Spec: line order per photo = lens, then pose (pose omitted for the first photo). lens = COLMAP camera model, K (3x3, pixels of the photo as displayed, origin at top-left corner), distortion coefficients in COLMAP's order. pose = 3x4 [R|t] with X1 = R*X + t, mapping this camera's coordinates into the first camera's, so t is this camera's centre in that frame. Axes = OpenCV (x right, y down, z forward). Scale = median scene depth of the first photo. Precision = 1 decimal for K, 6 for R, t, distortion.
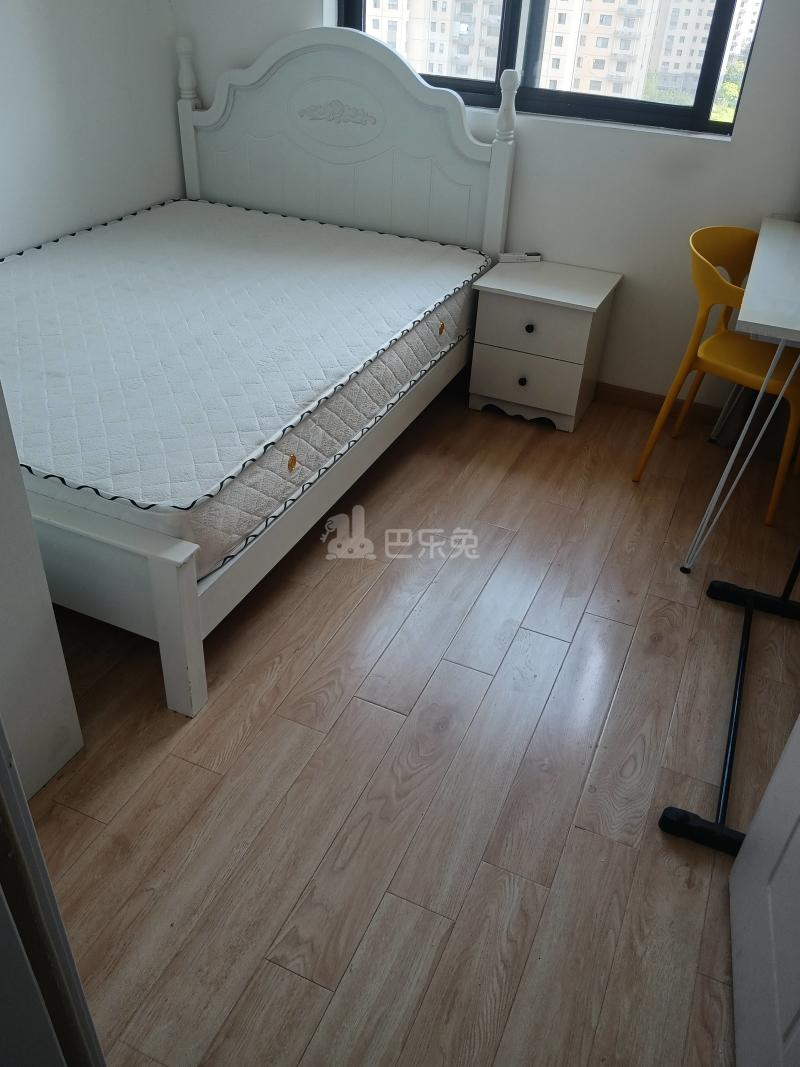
lens RADIAL K [[852.0, 0, 399.8], [0, 852.0, 533.6], [0, 0, 1]] dist [0.030739, -0.045171]
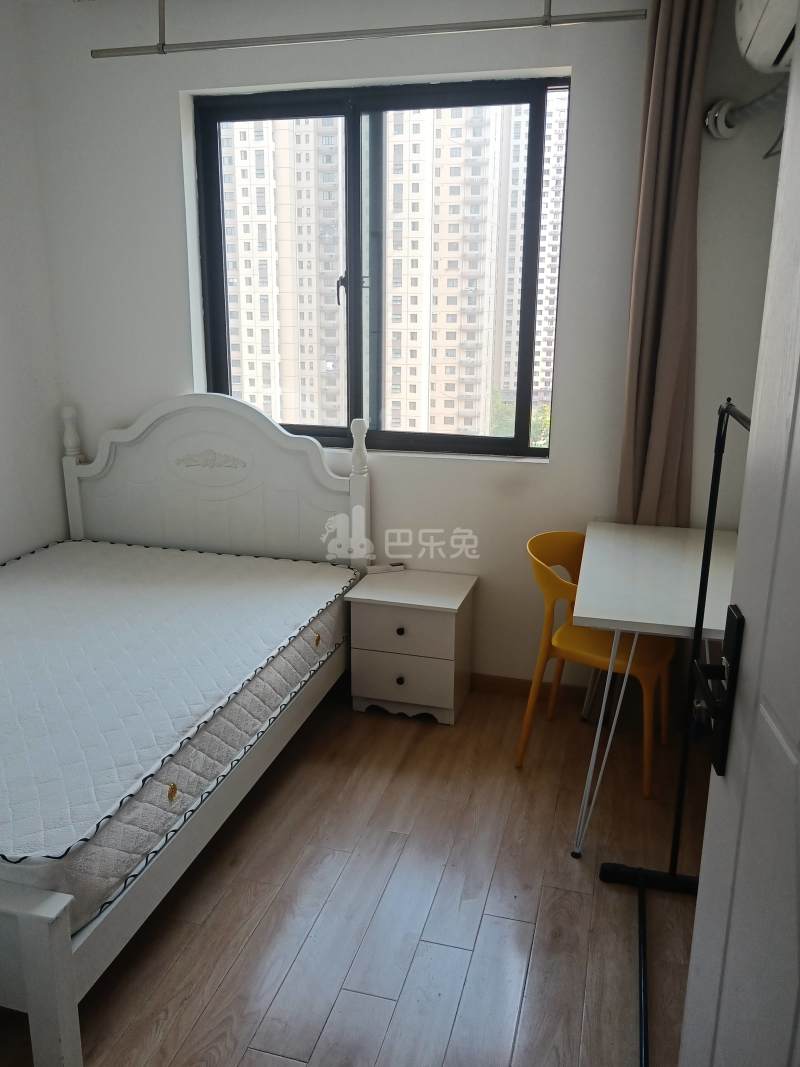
lens RADIAL K [[852.0, 0, 398.9], [0, 852.0, 535.7], [0, 0, 1]] dist [0.030739, -0.045171]
pose [[0.988545, -0.075942, 0.130429, 0.021420], [0.114629, 0.939941, -0.321515, -0.009902], [-0.098179, 0.332783, 0.937879, -0.050844]]
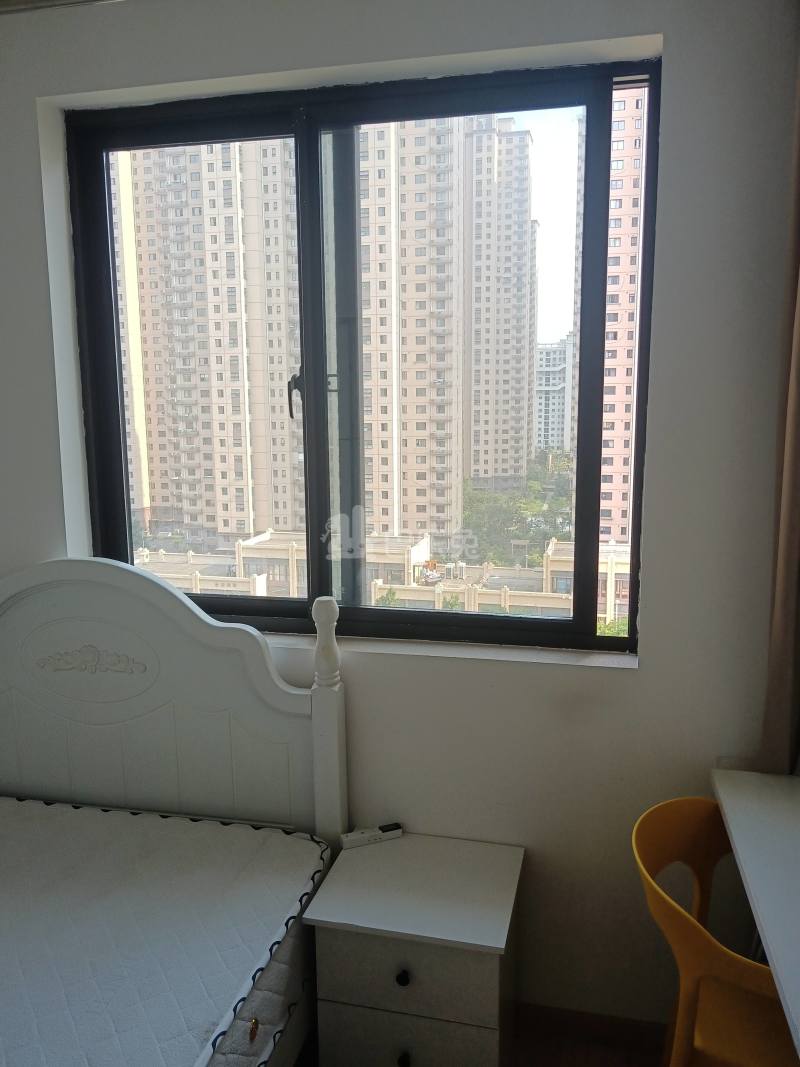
lens RADIAL K [[852.0, 0, 396.9], [0, 852.0, 545.3], [0, 0, 1]] dist [0.030739, -0.045171]
pose [[0.982507, -0.085371, 0.165504, 0.080288], [0.146282, 0.903792, -0.402195, -0.303886], [-0.115245, 0.419370, 0.900471, 0.346888]]
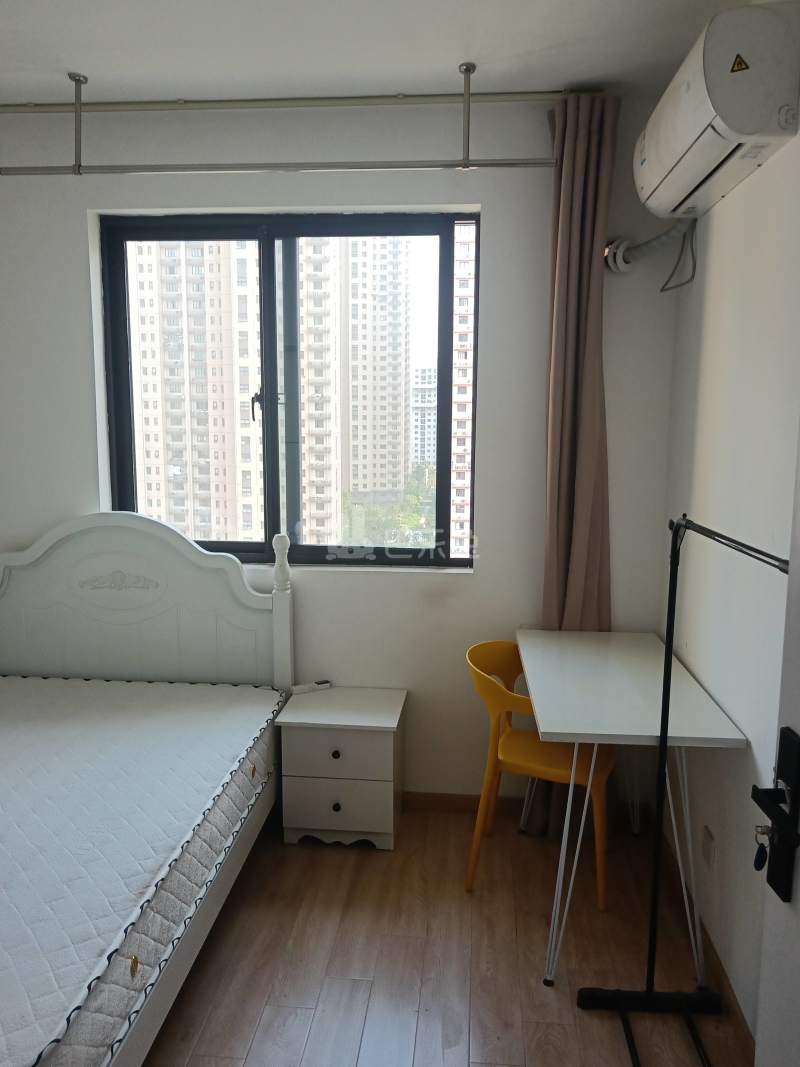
lens RADIAL K [[852.0, 0, 399.5], [0, 852.0, 537.4], [0, 0, 1]] dist [0.030739, -0.045171]
pose [[0.947515, -0.086617, 0.307753, -0.076706], [0.211345, 0.891973, -0.399647, -0.051097], [-0.239891, 0.443714, 0.863464, -0.025472]]
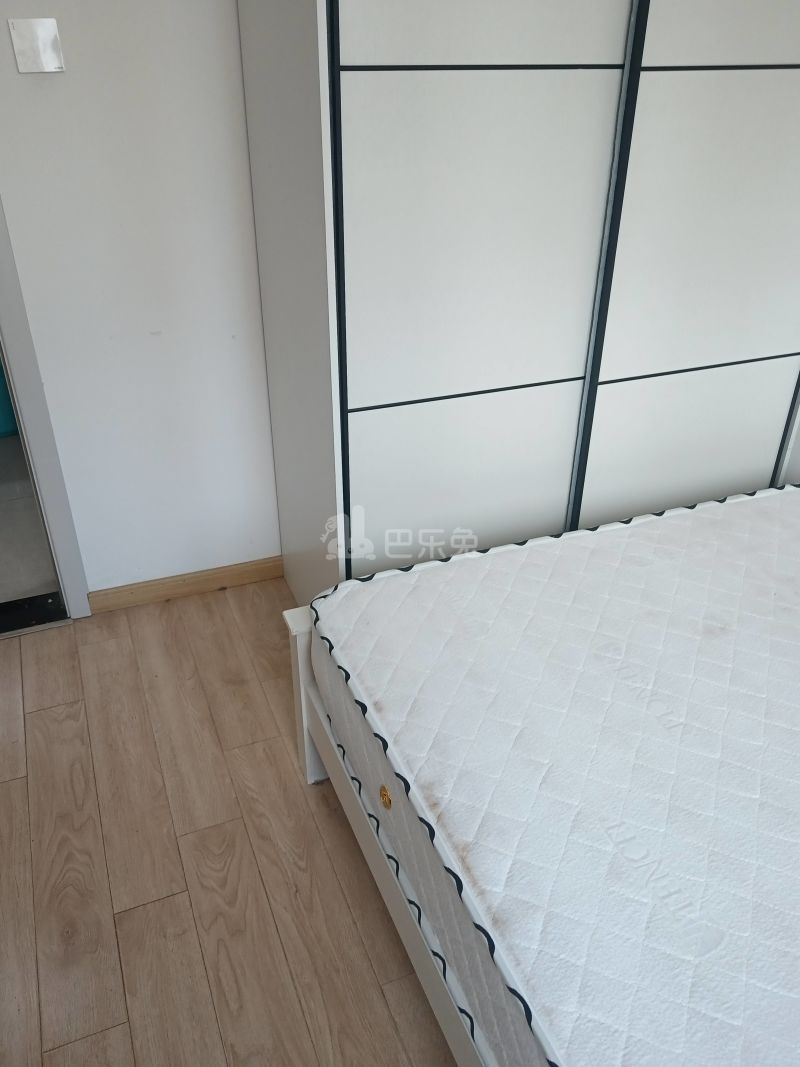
lens RADIAL K [[852.0, 0, 396.0], [0, 852.0, 535.3], [0, 0, 1]] dist [0.030739, -0.045171]
pose [[-0.693544, 0.330659, -0.640048, 0.166062], [-0.447688, 0.498251, 0.742510, -0.511218], [0.564423, 0.801505, -0.197527, 0.749110]]
